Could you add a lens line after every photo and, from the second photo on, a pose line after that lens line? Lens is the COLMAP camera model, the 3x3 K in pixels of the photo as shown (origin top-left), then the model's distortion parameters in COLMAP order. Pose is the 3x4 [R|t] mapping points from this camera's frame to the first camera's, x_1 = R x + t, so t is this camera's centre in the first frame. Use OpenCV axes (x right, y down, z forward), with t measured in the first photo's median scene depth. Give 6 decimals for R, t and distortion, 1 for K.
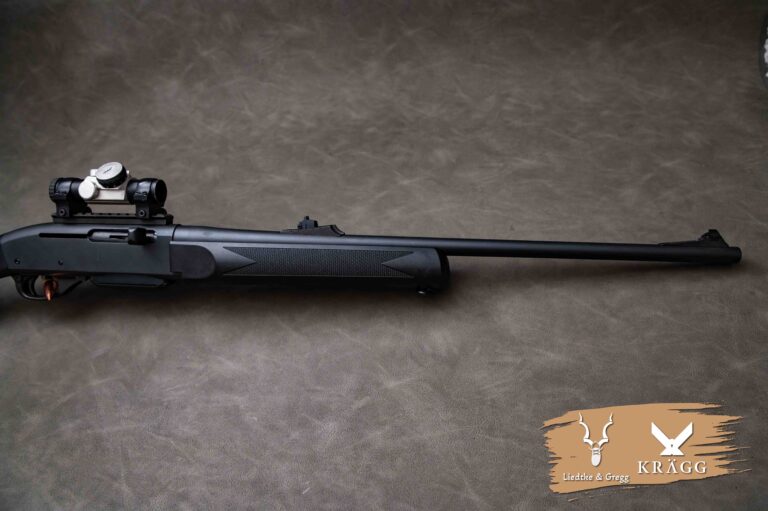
lens RADIAL K [[529.9, 0, 378.6], [0, 529.9, 246.0], [0, 0, 1]] dist [-0.124222, 0.066135]
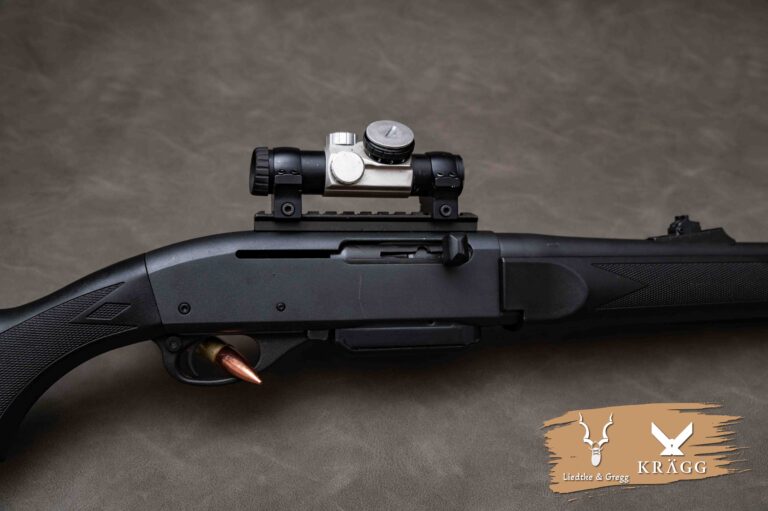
lens RADIAL K [[717.3, 0, 369.0], [0, 717.3, 248.3], [0, 0, 1]] dist [-0.020067, 0.000000]
pose [[0.953992, -0.028485, 0.298477, -0.576264], [0.046503, 0.997488, -0.053437, 0.011011], [-0.296205, 0.064859, 0.952920, 0.208801]]
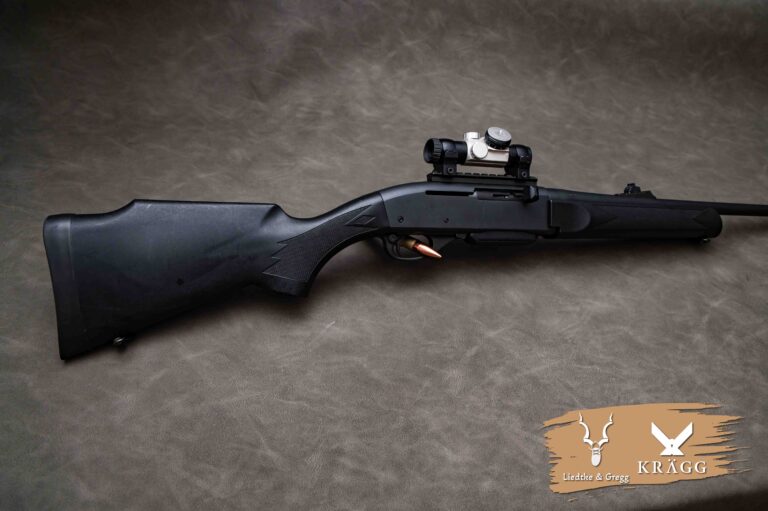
lens RADIAL K [[529.9, 0, 372.2], [0, 529.9, 250.5], [0, 0, 1]] dist [-0.124222, 0.066135]
pose [[0.934600, -0.020880, 0.355087, -0.867325], [0.037430, 0.998506, -0.039804, 0.097592], [-0.353726, 0.050492, 0.933985, 0.056574]]
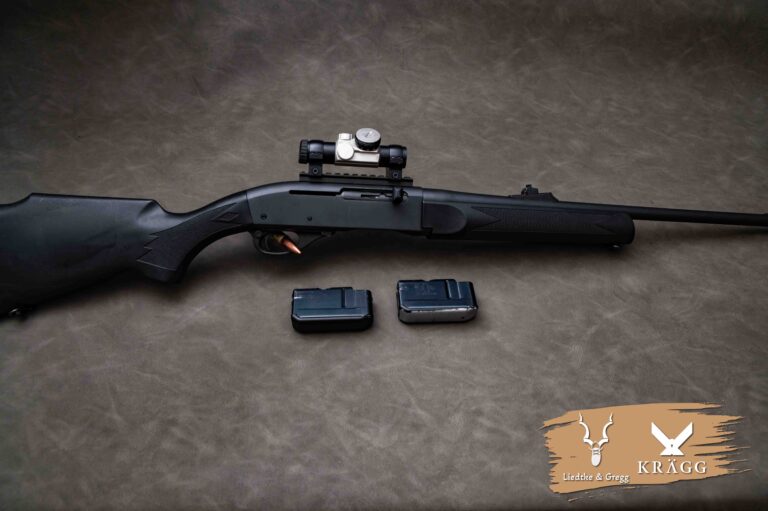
lens RADIAL K [[529.9, 0, 374.7], [0, 529.9, 247.4], [0, 0, 1]] dist [-0.124222, 0.066135]
pose [[0.978417, 0.010142, 0.206389, -0.548856], [-0.010717, 0.999941, 0.001667, 0.067878], [-0.206360, -0.003843, 0.978468, -0.085056]]
